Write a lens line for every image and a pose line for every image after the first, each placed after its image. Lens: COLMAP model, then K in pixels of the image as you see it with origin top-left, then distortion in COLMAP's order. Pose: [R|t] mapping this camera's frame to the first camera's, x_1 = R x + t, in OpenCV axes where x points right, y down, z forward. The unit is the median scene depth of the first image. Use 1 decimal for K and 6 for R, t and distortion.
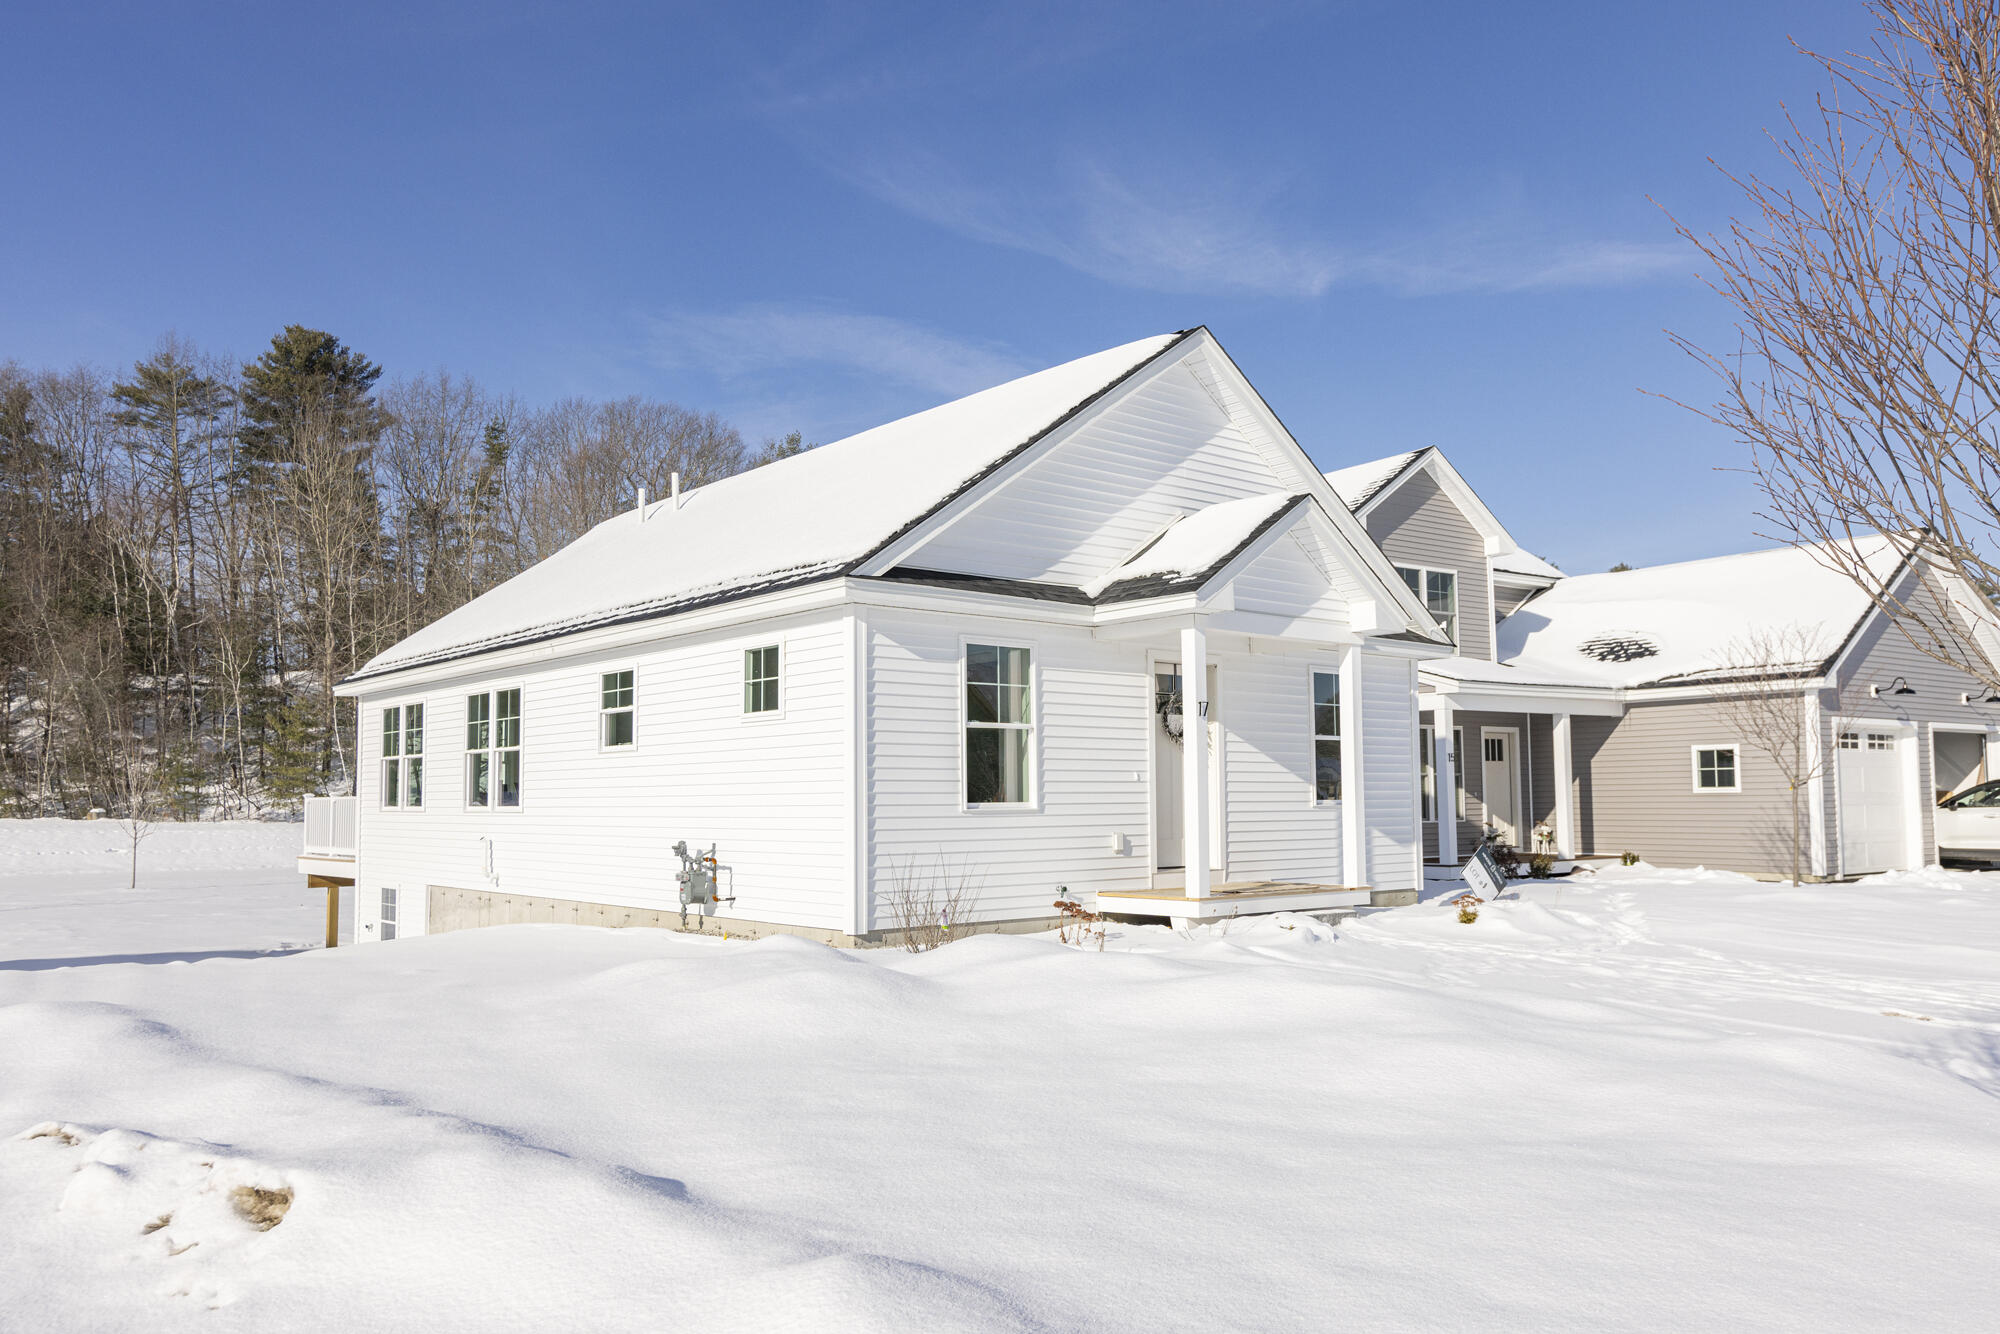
lens RADIAL K [[1425.3, 0, 973.2], [0, 1425.3, 695.6], [0, 0, 1]] dist [-0.005612, -0.000526]
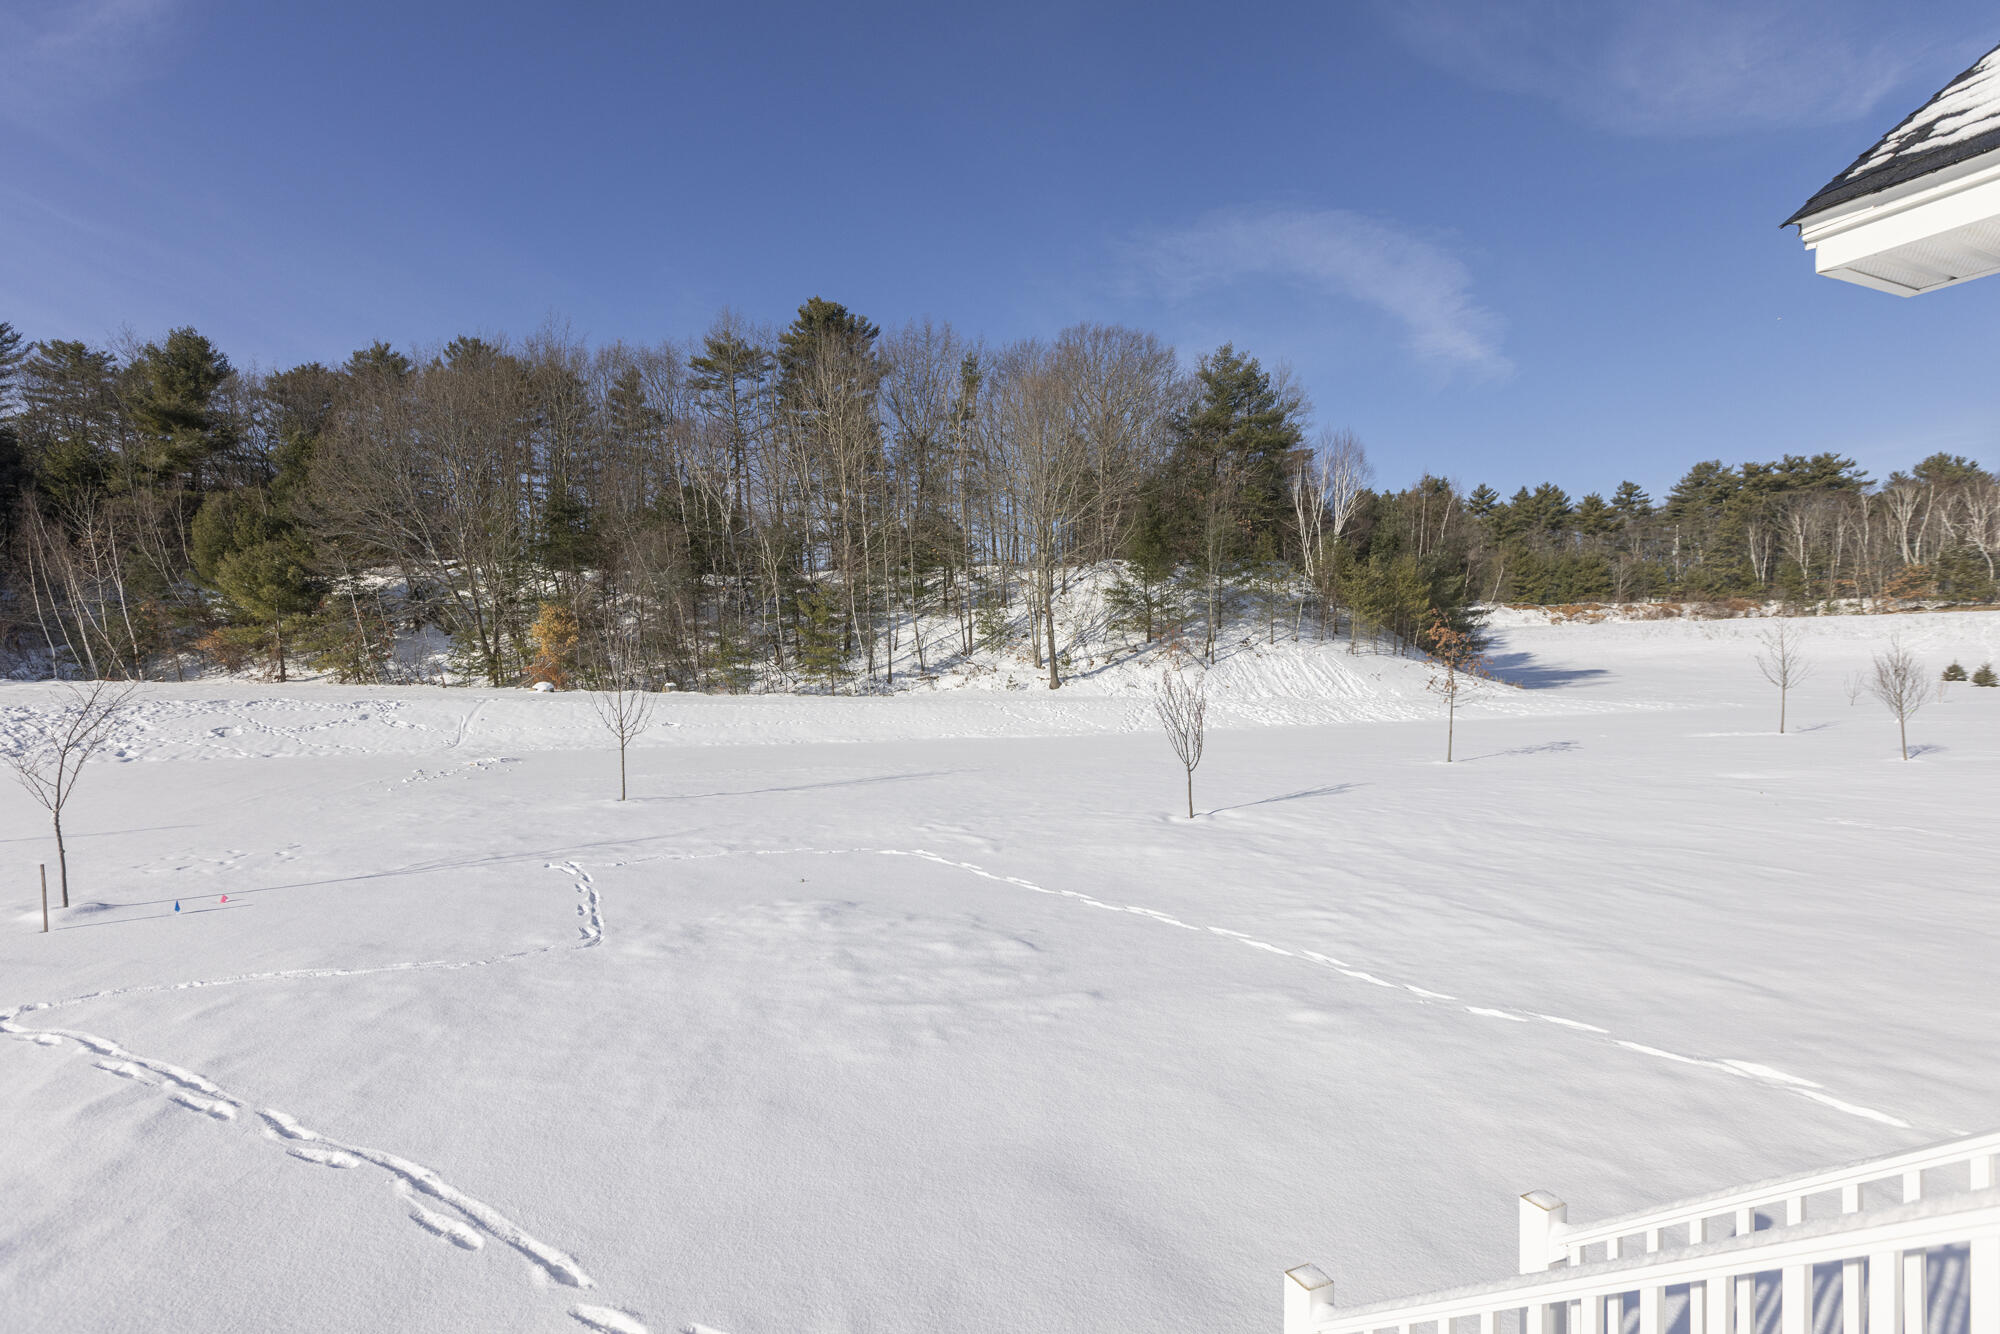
lens RADIAL K [[941.4, 0, 980.2], [0, 941.4, 696.7], [0, 0, 1]] dist [-0.008780, -0.000235]
pose [[0.958116, 0.011391, -0.286155, -0.132594], [0.018664, 0.994601, 0.102084, 0.014336], [0.285773, -0.103149, 0.952730, 0.299954]]
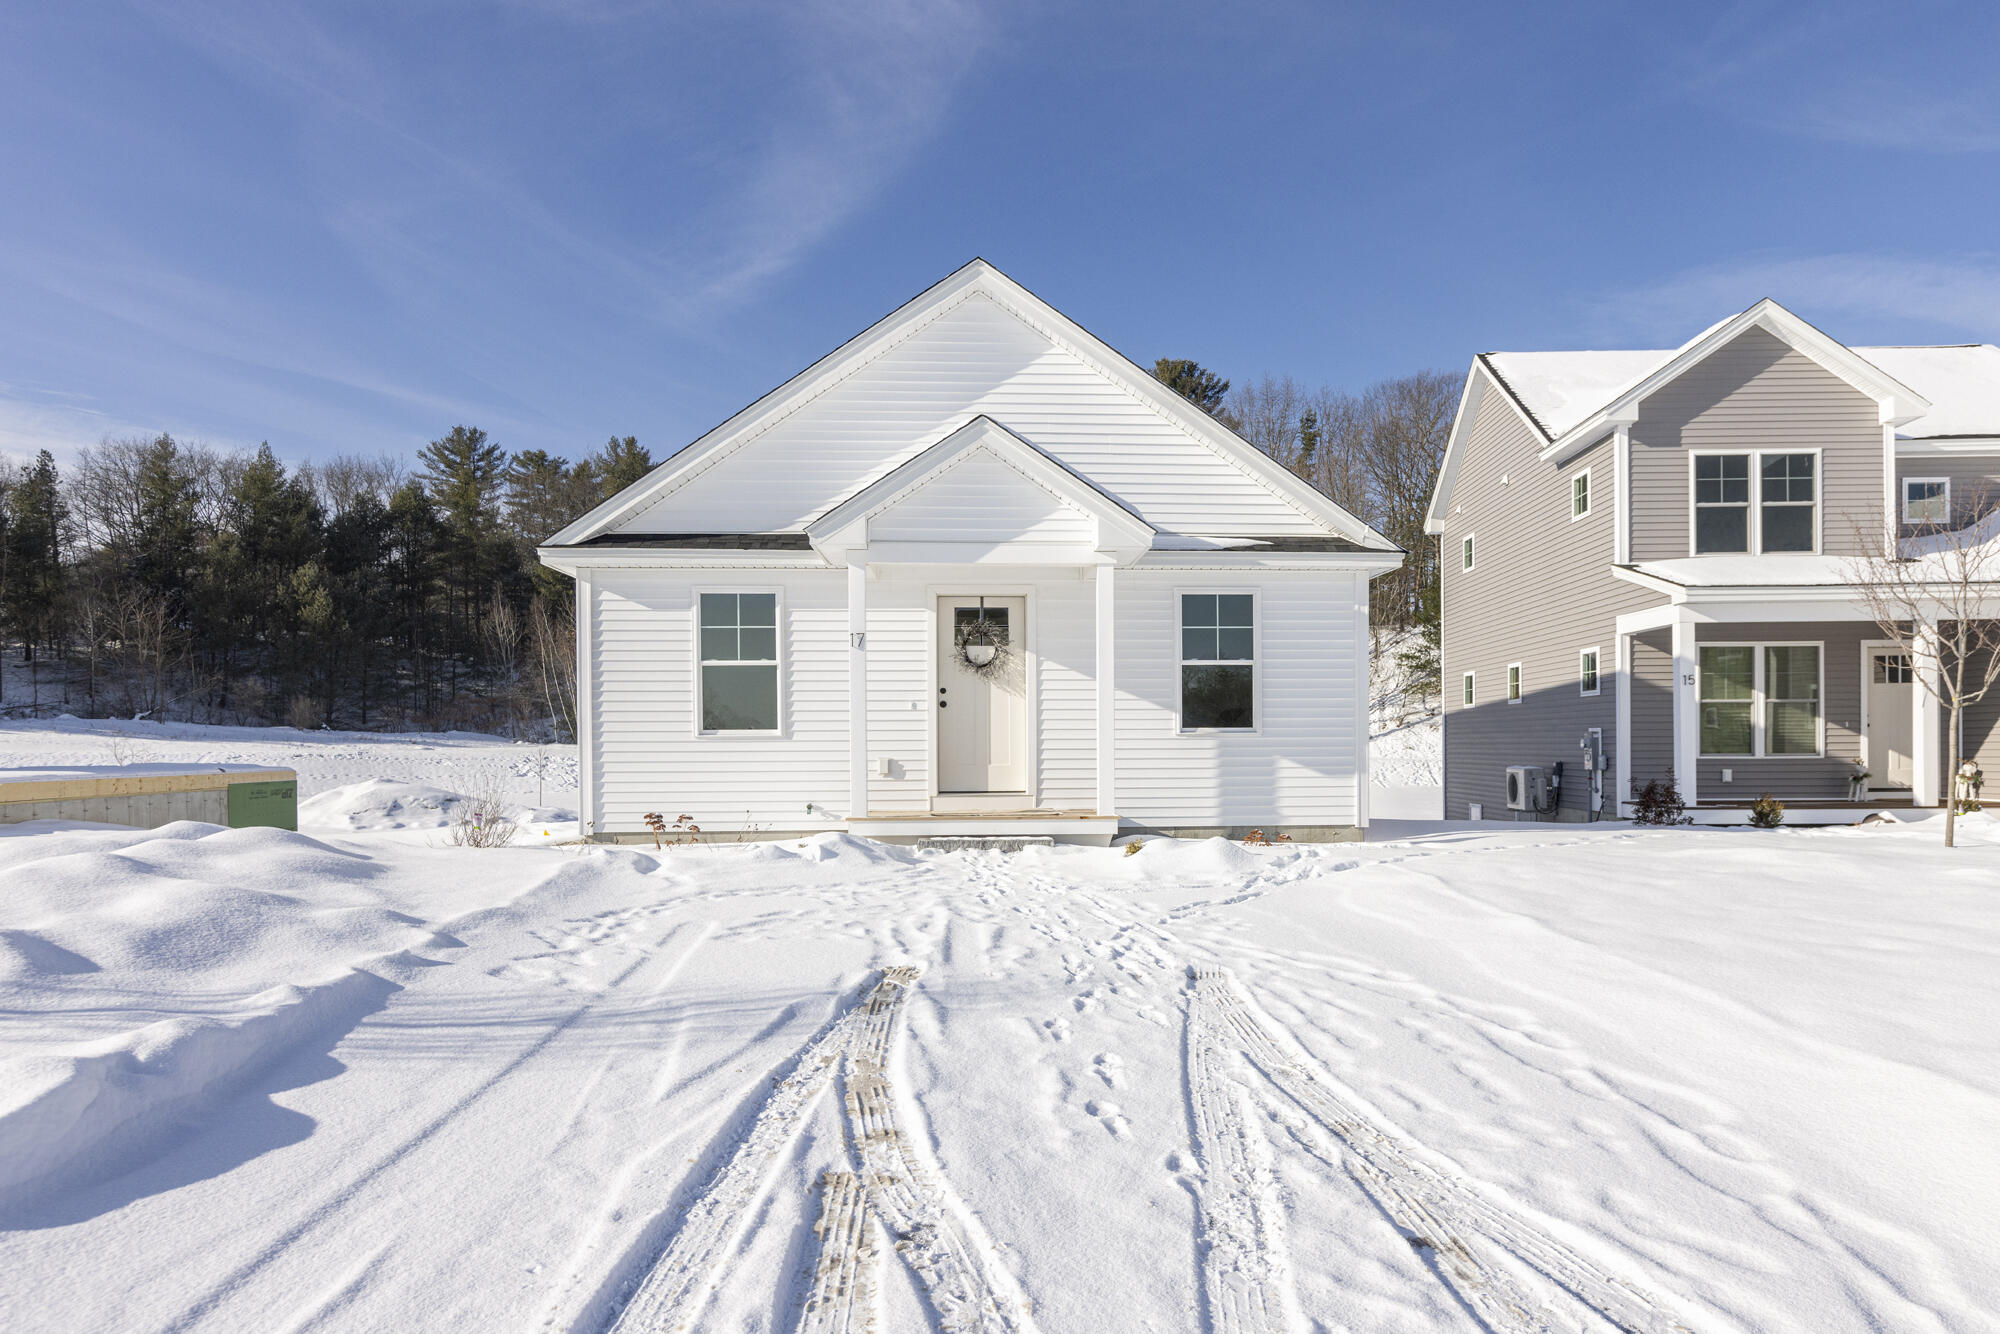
lens RADIAL K [[1254.1, 0, 1062.9], [0, 1254.1, 738.0], [0, 0, 1]] dist [-0.001053, 0.001496]
pose [[0.812289, -0.000774, -0.583254, 0.130765], [0.042155, 0.997462, 0.057386, 0.005513], [0.581729, -0.071201, 0.810260, 0.052438]]
